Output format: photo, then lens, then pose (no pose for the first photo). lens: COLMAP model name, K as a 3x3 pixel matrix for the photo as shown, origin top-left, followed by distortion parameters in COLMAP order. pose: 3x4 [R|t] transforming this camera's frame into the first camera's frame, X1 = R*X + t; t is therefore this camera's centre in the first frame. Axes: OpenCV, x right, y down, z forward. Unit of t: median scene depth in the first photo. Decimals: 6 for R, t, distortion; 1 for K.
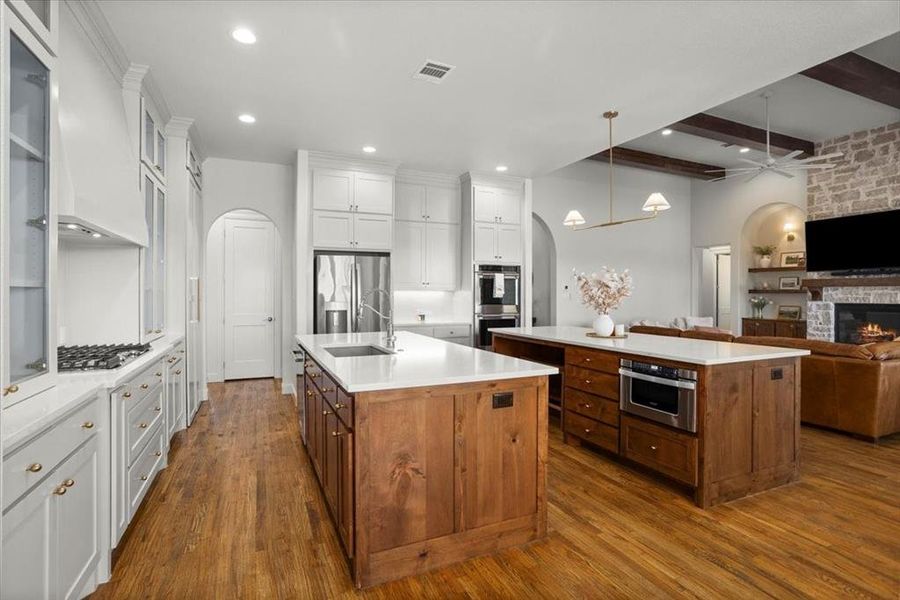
lens RADIAL K [[430.2, 0, 447.8], [0, 430.2, 294.8], [0, 0, 1]] dist [-0.029410, 0.018154]
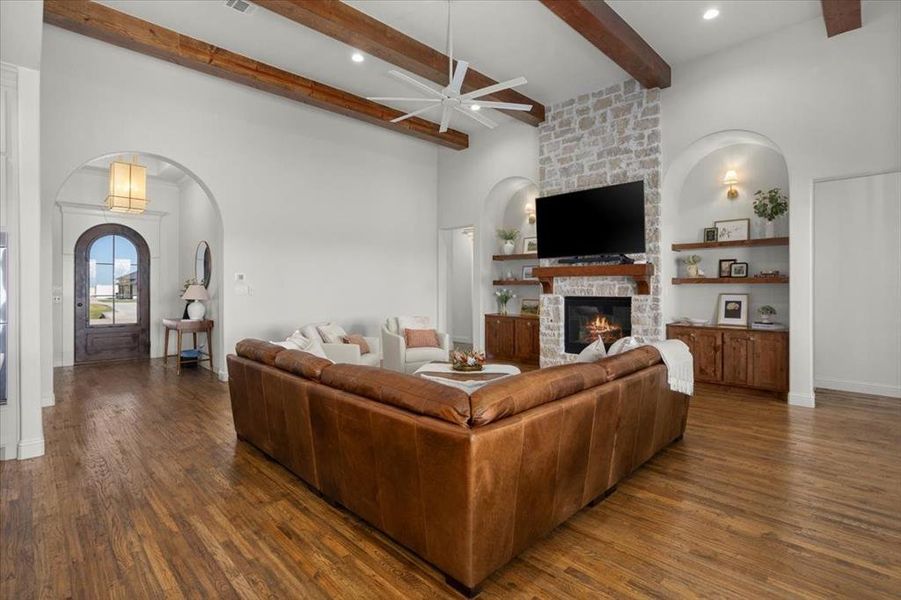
lens RADIAL K [[436.0, 0, 448.2], [0, 436.0, 288.0], [0, 0, 1]] dist [-0.039161, 0.015414]
pose [[0.936728, -0.004349, 0.350032, 0.389739], [0.004216, 0.999990, 0.001143, 0.001316], [-0.350034, 0.000405, 0.936737, 0.270004]]
